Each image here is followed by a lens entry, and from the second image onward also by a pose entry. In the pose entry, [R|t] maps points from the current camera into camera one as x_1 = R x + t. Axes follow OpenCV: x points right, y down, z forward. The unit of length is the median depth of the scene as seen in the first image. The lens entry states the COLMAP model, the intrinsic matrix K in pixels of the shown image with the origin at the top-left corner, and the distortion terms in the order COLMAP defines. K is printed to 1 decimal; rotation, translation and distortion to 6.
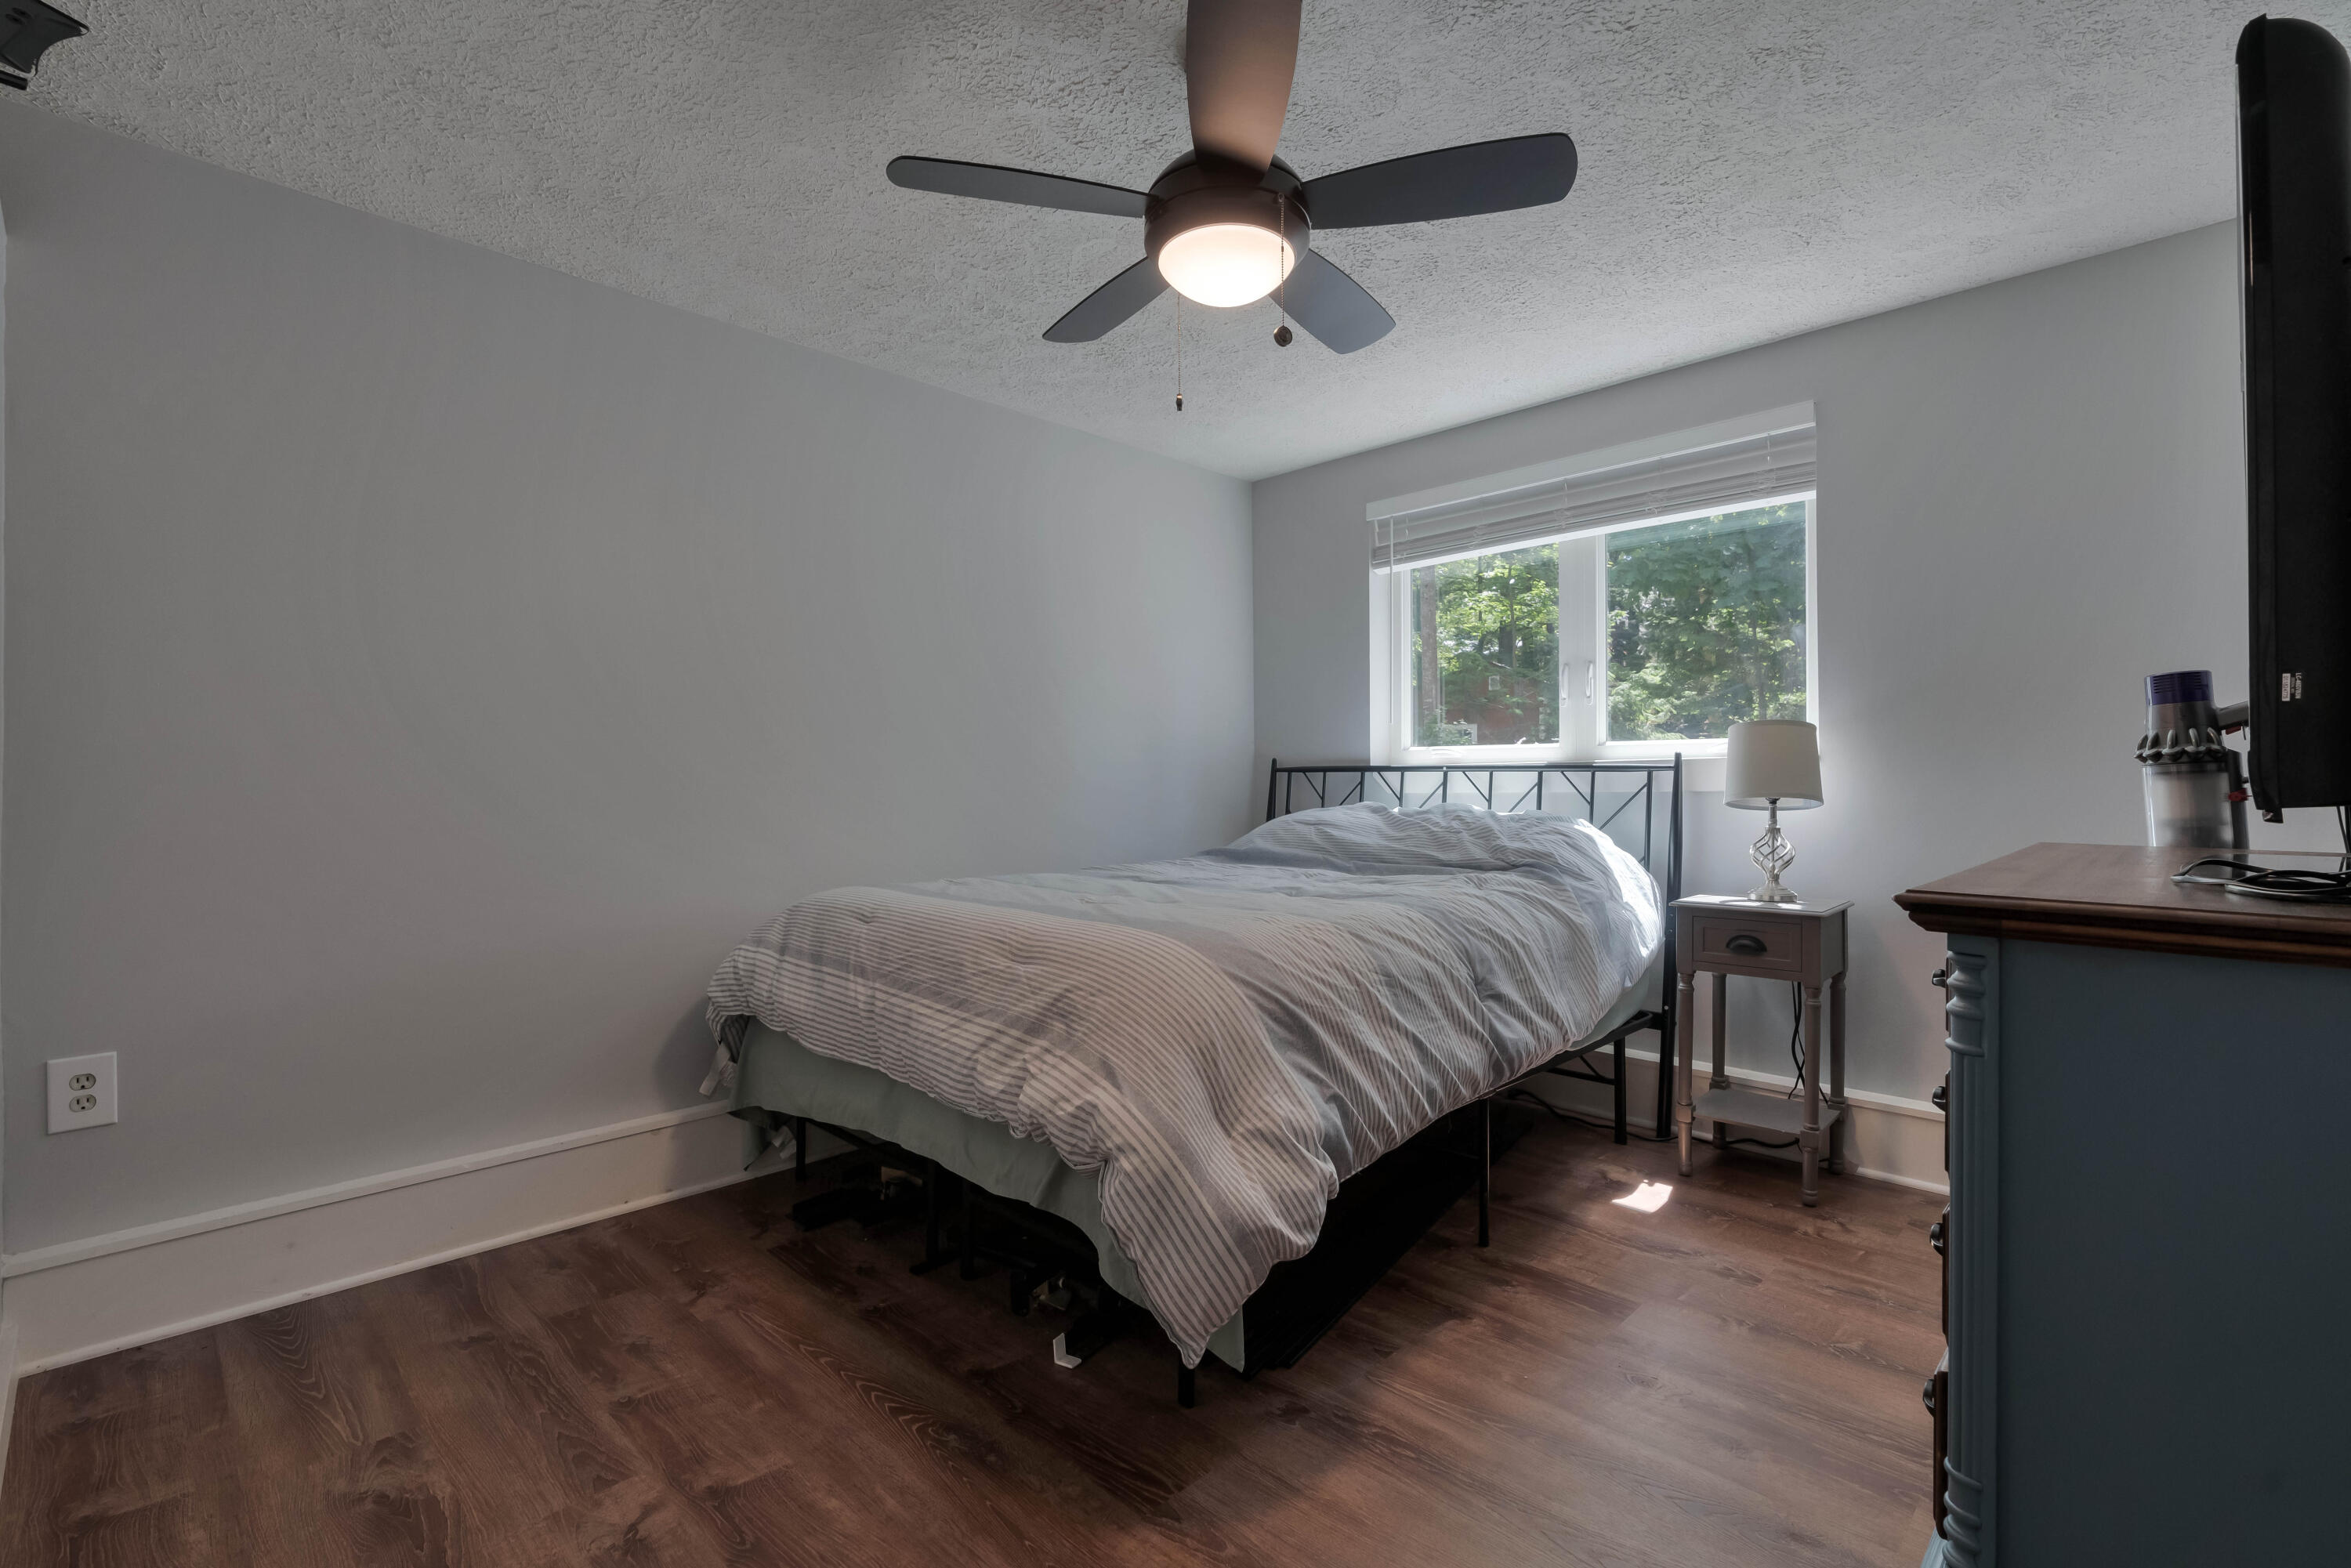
lens RADIAL K [[1067.9, 0, 1183.7], [0, 1067.9, 780.0], [0, 0, 1]] dist [-0.002877, 0.000122]
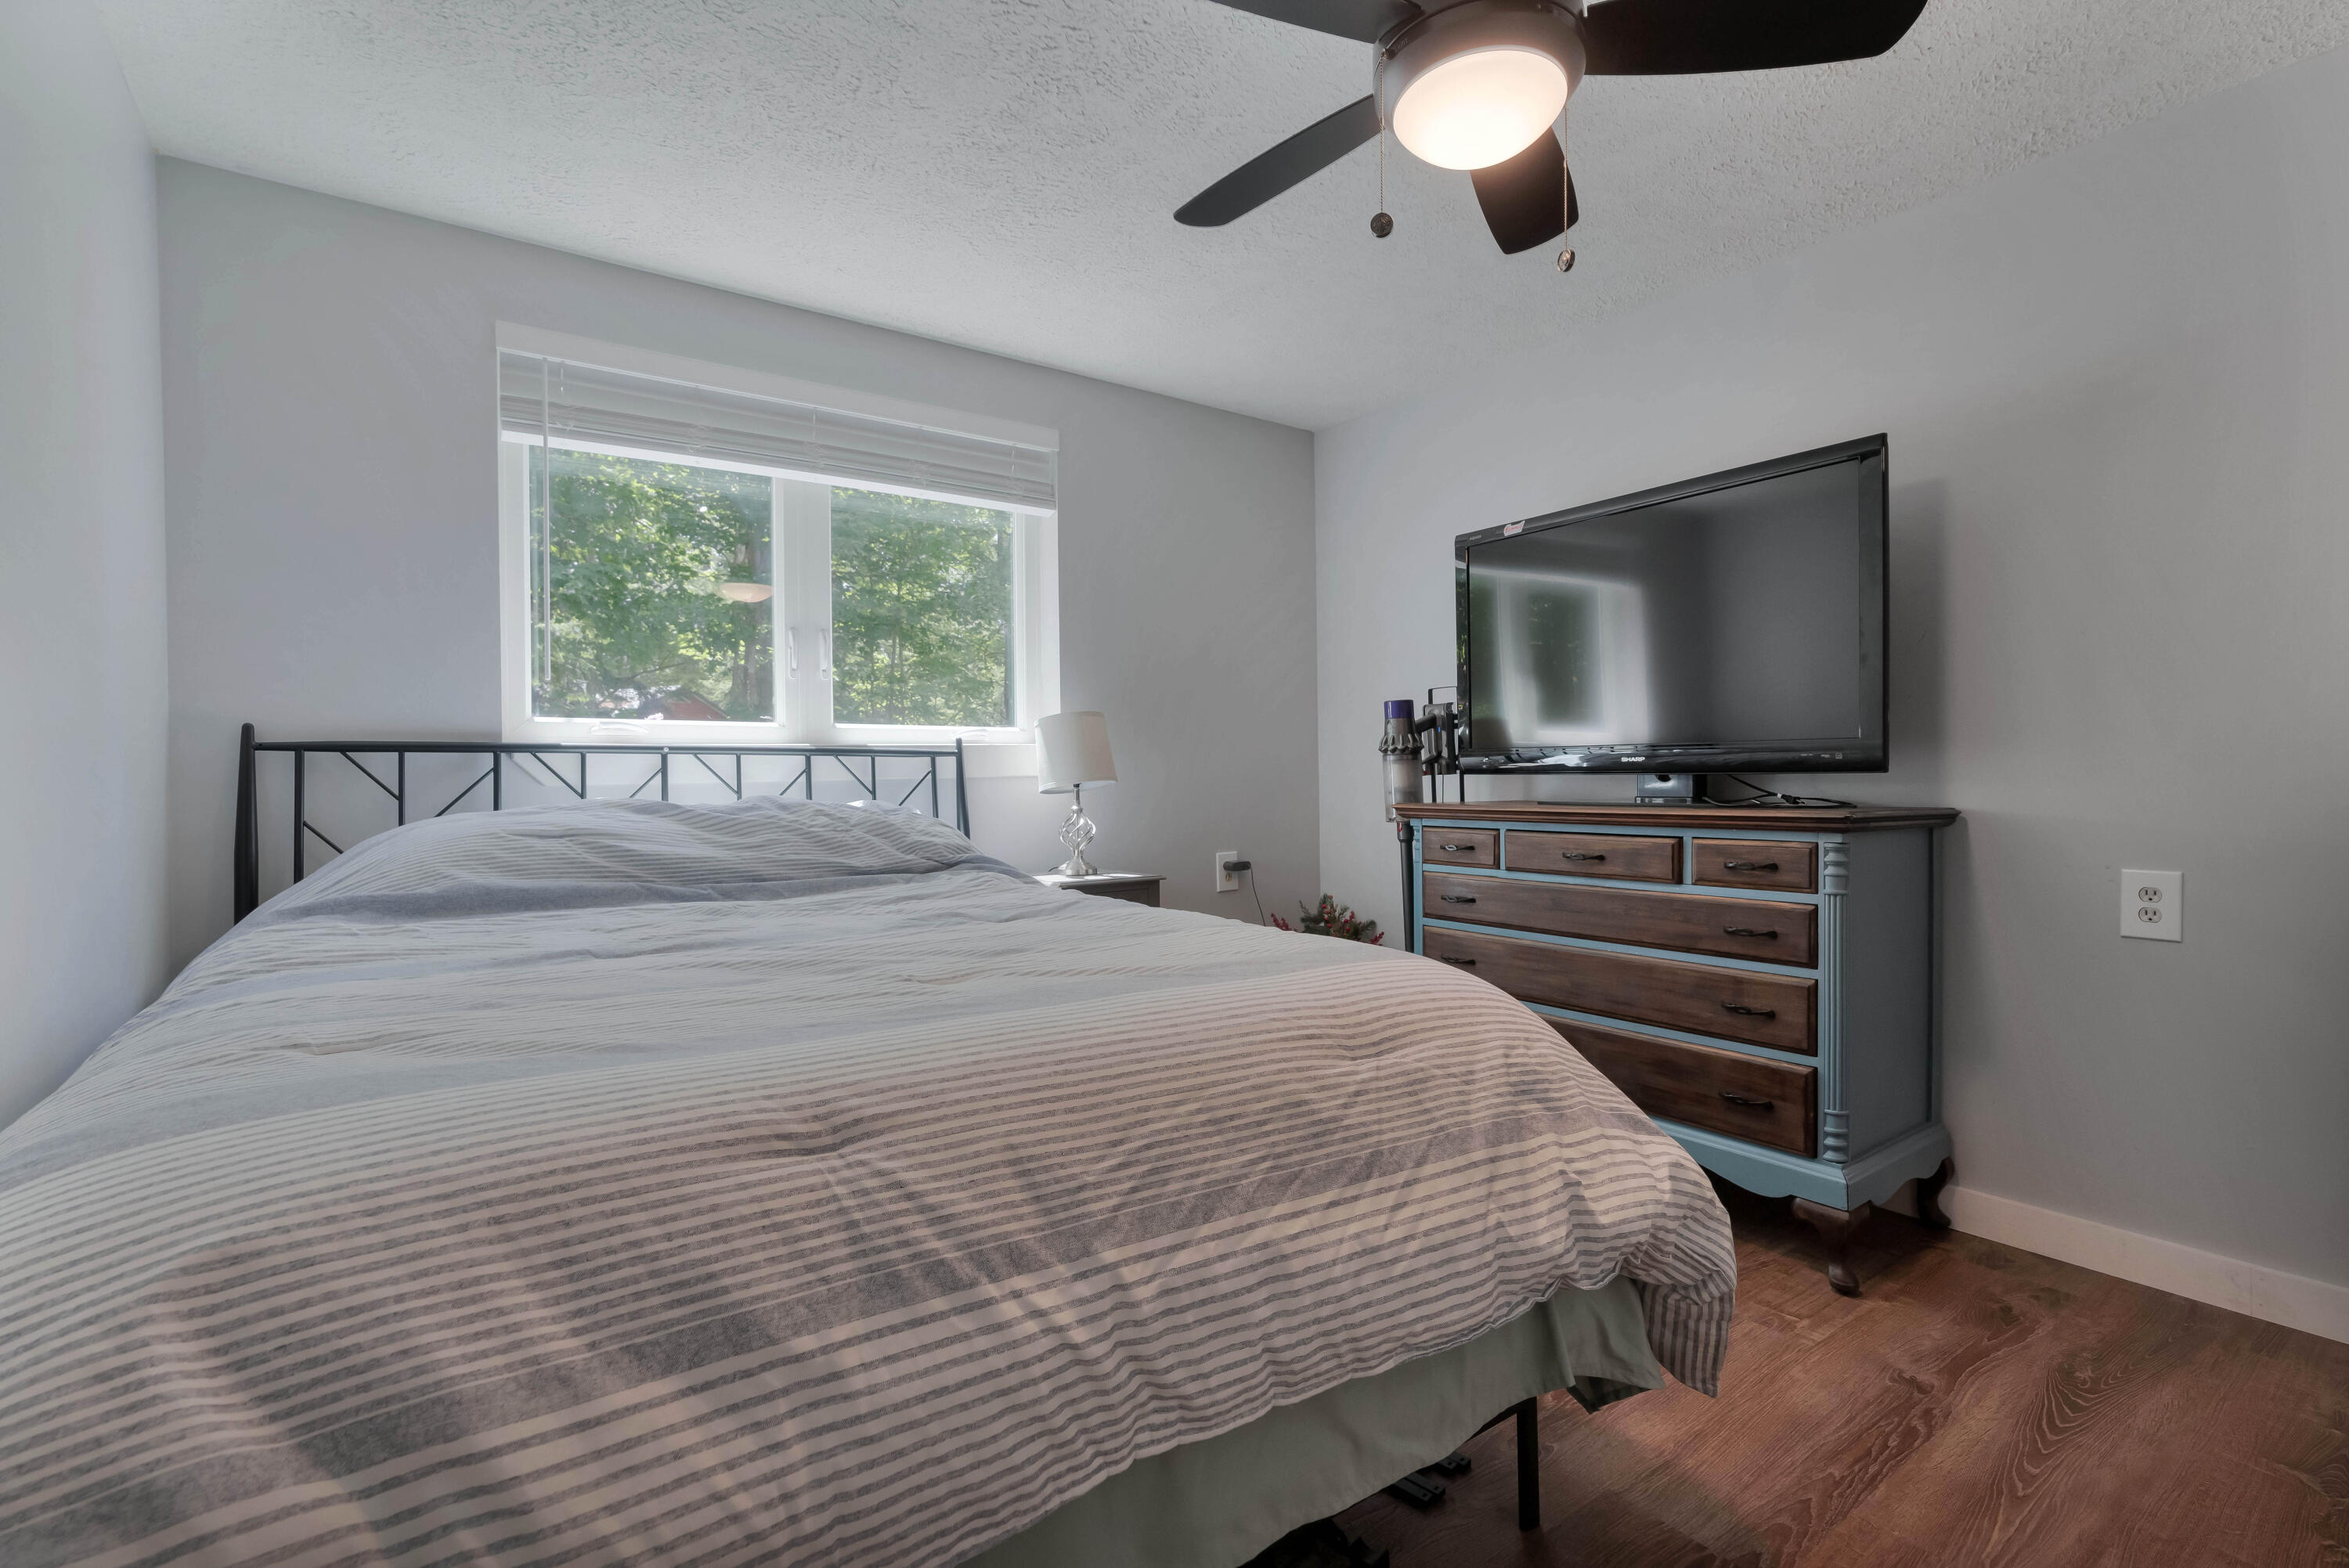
lens RADIAL K [[1066.9, 0, 1182.7], [0, 1066.9, 780.0], [0, 0, 1]] dist [-0.002877, 0.000122]
pose [[0.161866, -0.004356, 0.986803, -0.419975], [0.006354, 0.999974, 0.003371, 0.009552], [-0.986792, 0.005725, 0.161889, 0.568732]]
